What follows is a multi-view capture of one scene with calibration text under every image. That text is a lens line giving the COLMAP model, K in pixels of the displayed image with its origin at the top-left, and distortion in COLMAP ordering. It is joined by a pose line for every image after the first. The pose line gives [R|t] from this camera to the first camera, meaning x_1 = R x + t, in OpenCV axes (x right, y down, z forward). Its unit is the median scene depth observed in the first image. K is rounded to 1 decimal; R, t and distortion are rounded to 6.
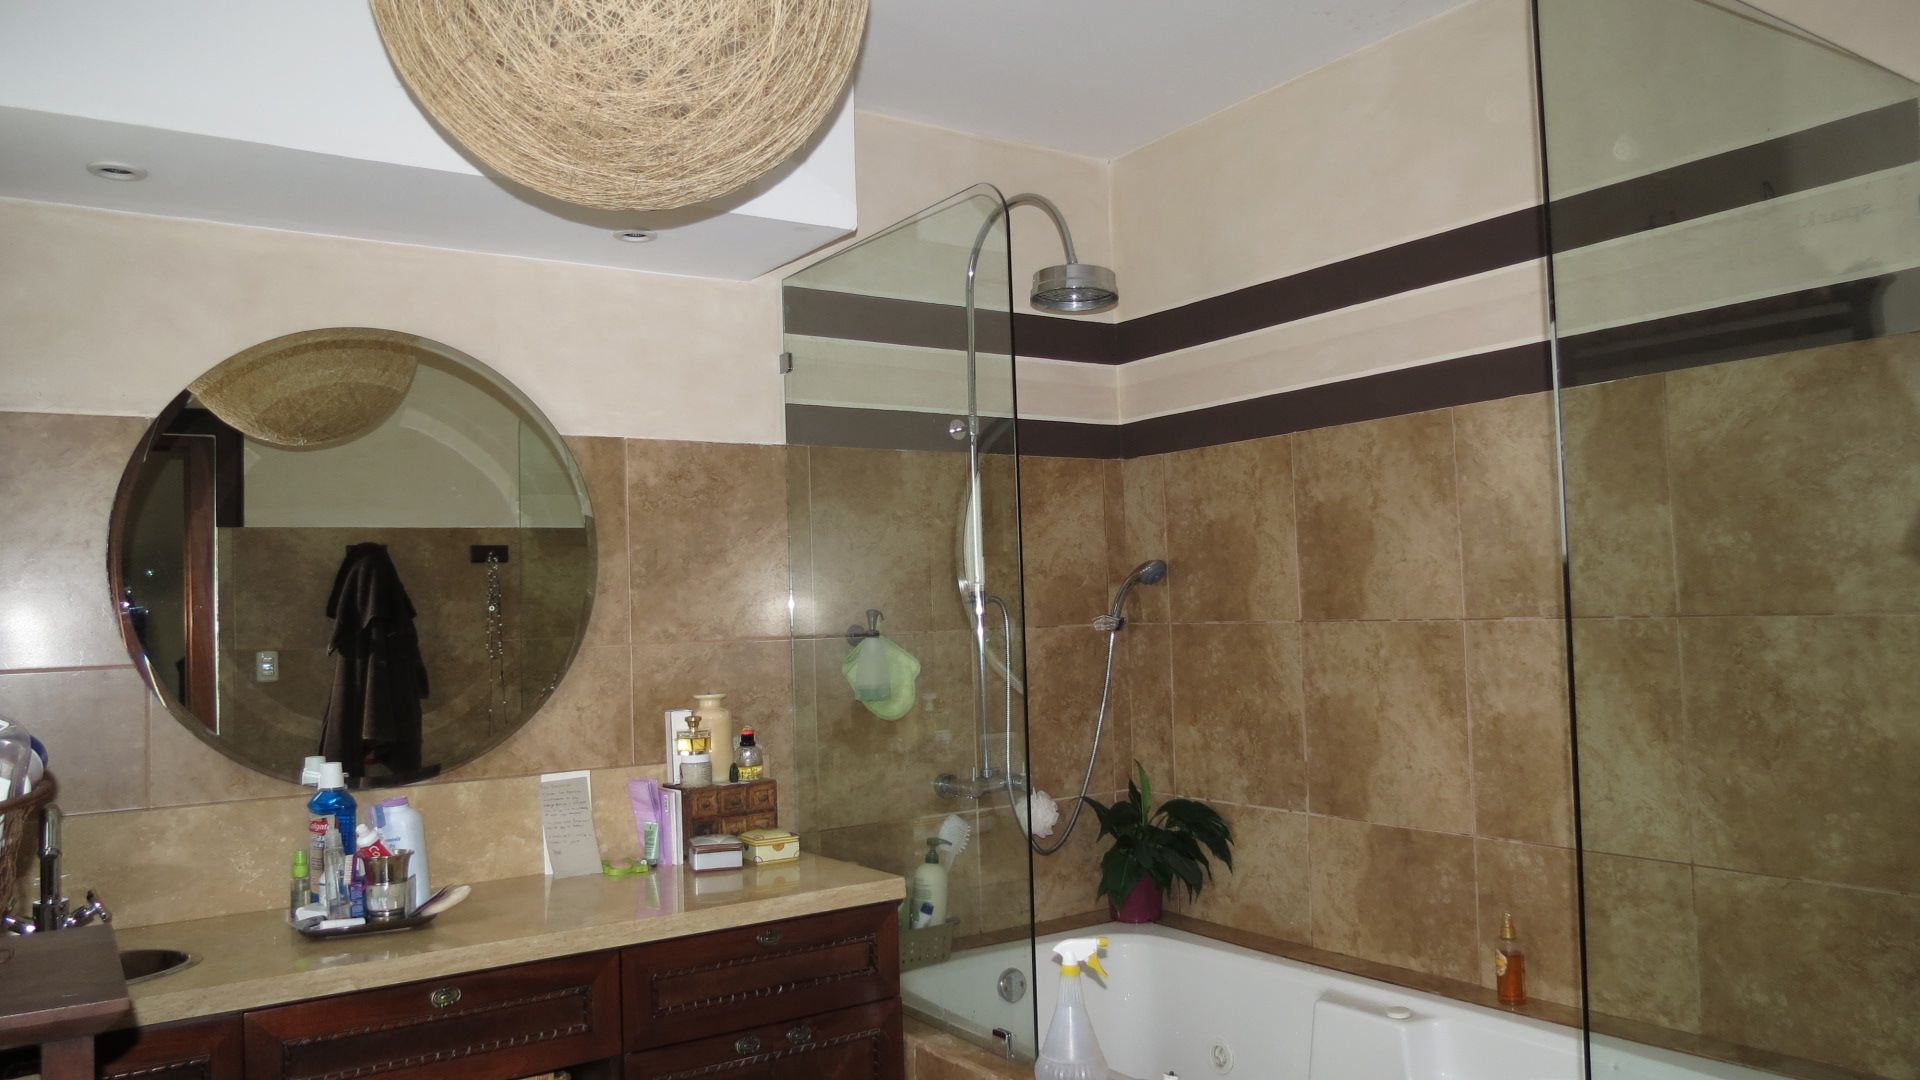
lens RADIAL K [[1362.9, 0, 948.0], [0, 1362.9, 539.4], [0, 0, 1]] dist [-0.046825, 0.021650]
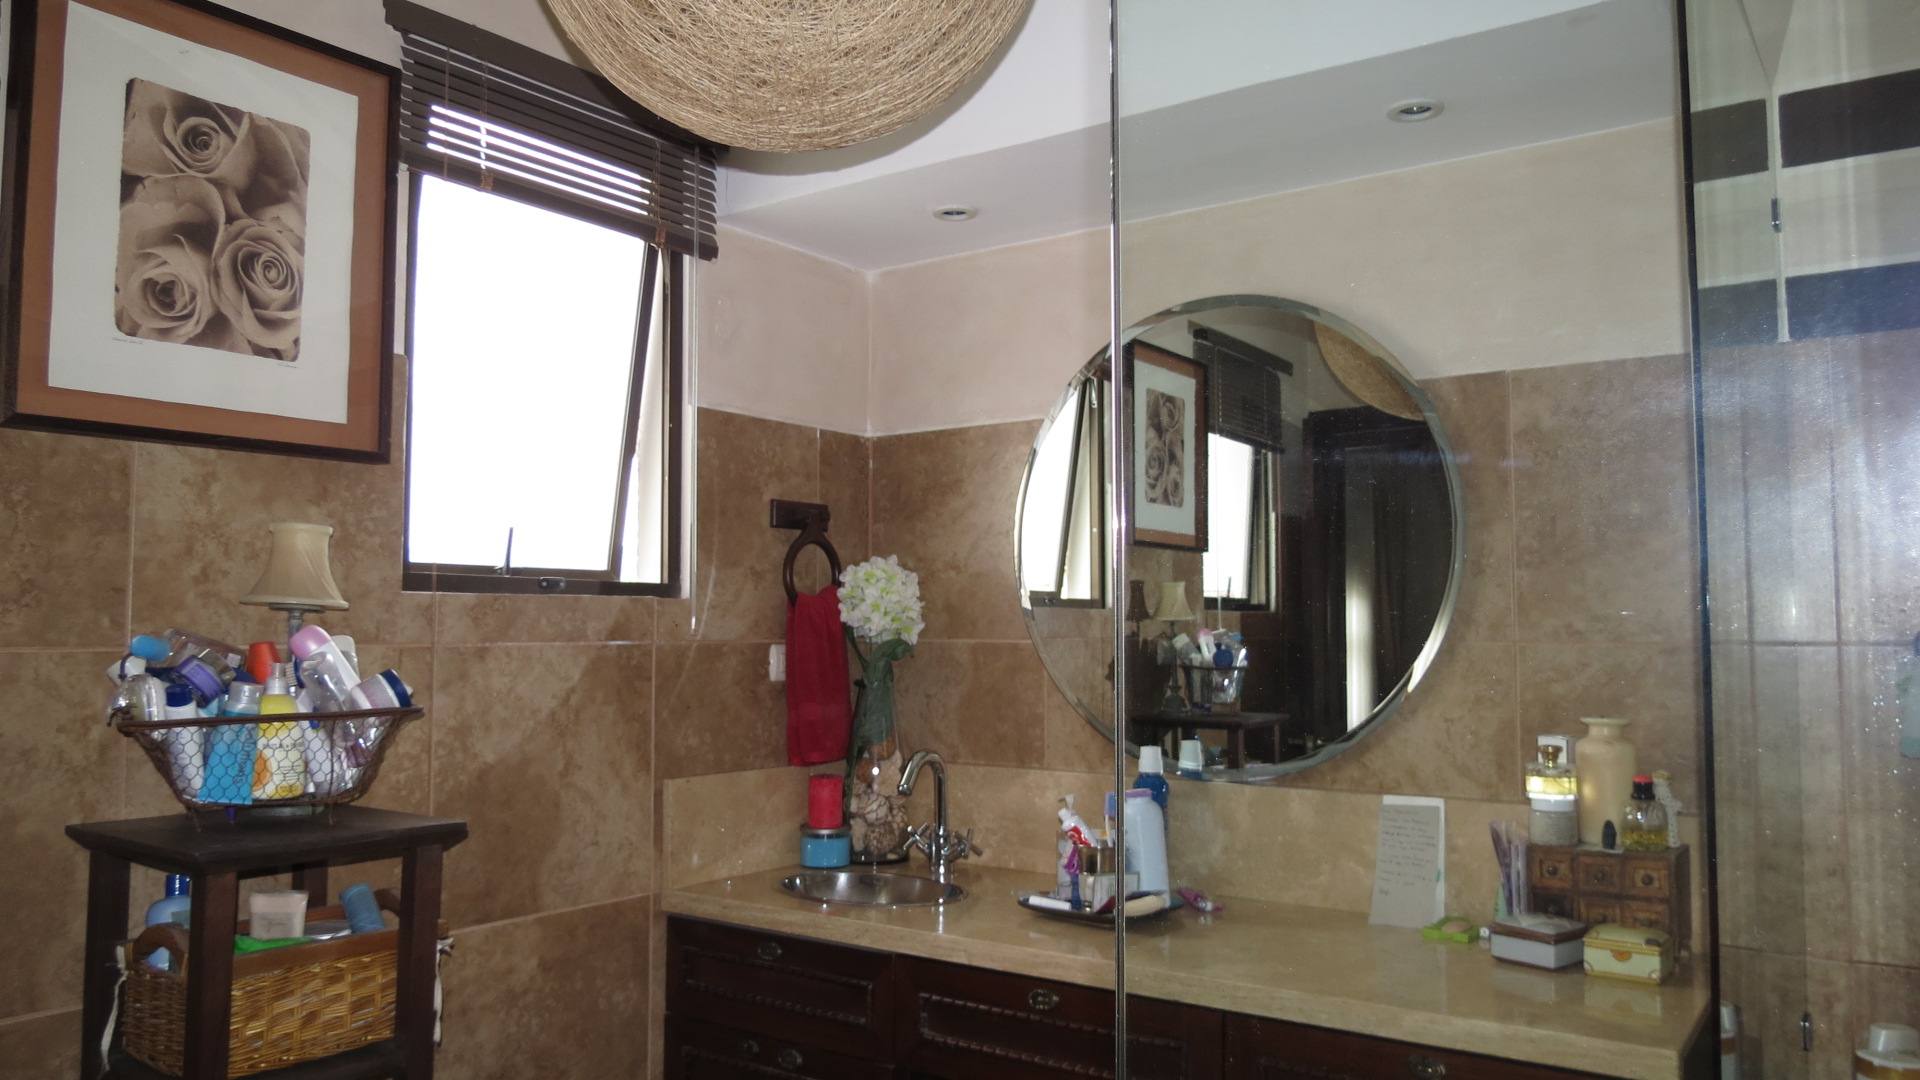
lens RADIAL K [[1362.9, 0, 954.7], [0, 1362.9, 540.4], [0, 0, 1]] dist [-0.046825, 0.021650]
pose [[0.338332, -0.024580, -0.940706, 0.374368], [0.038615, 0.999179, -0.012219, 0.017944], [0.940234, -0.032191, 0.339003, 0.457444]]
